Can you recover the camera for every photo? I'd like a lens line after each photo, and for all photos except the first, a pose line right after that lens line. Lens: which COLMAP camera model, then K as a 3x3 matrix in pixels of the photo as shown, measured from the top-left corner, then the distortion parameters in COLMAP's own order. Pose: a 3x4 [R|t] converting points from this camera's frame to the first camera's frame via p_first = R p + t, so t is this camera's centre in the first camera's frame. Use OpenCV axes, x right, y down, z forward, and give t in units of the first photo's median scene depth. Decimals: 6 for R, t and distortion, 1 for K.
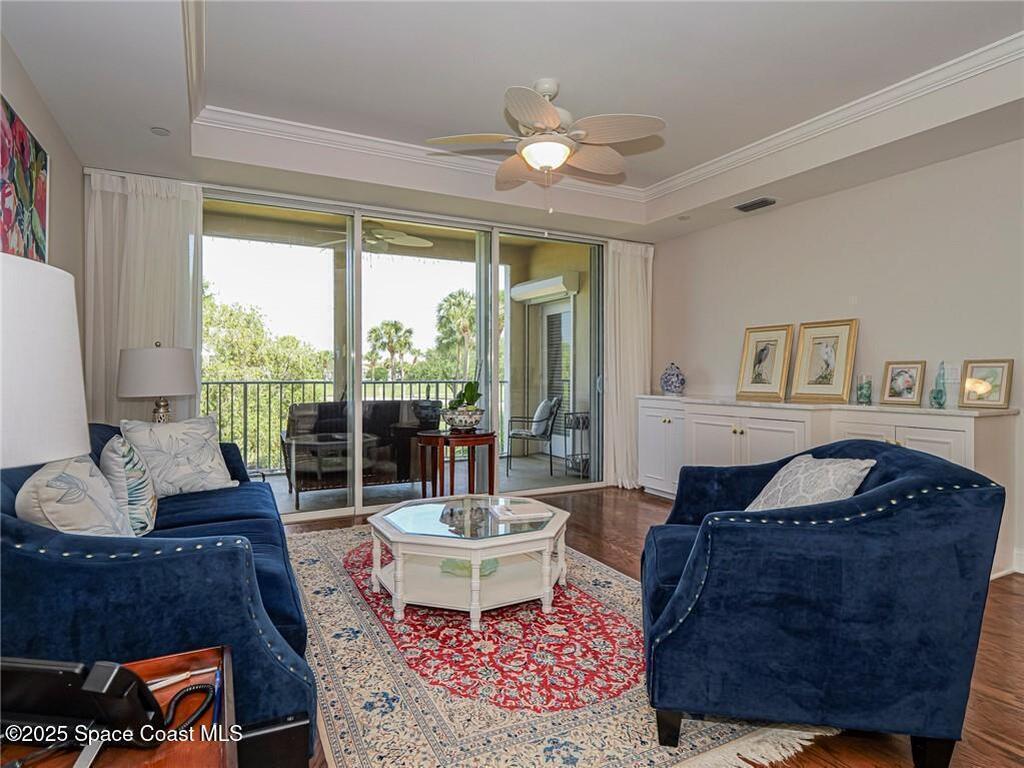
lens RADIAL K [[570.8, 0, 512.0], [0, 570.8, 384.0], [0, 0, 1]] dist [-0.000203, -0.000011]
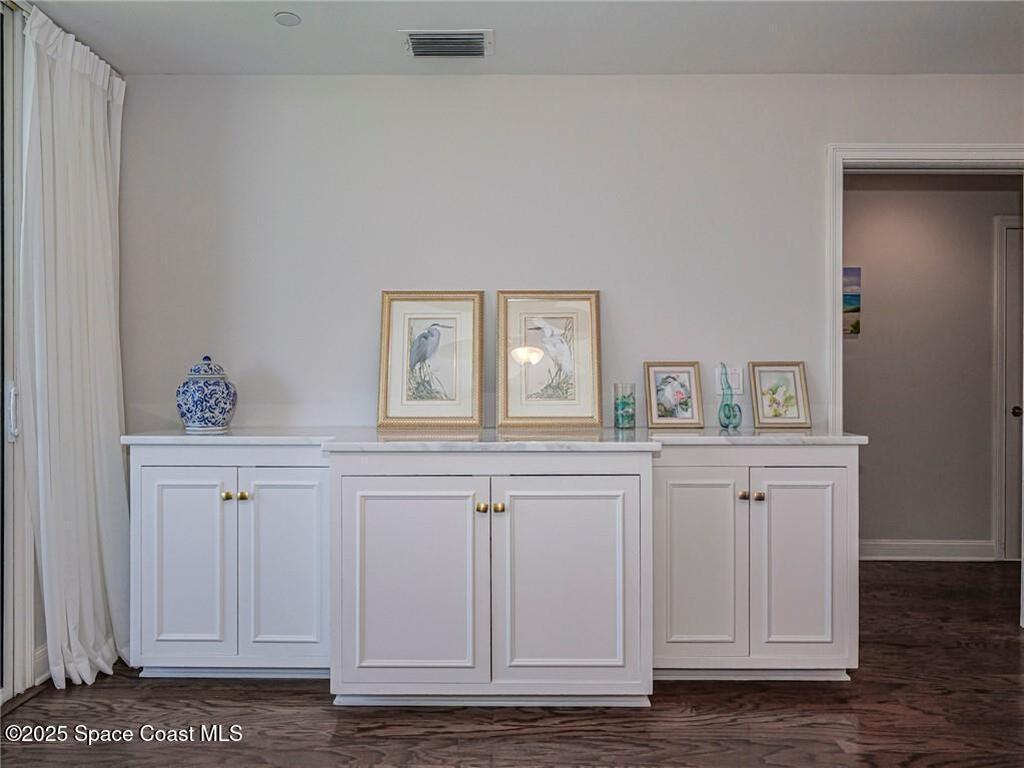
lens RADIAL K [[652.2, 0, 512.0], [0, 652.2, 384.0], [0, 0, 1]] dist [0.001041, 0.000989]
pose [[0.478039, -0.018392, 0.878146, -0.065317], [0.015768, 0.999799, 0.012357, -0.026714], [-0.878197, 0.007939, 0.478233, 0.798967]]
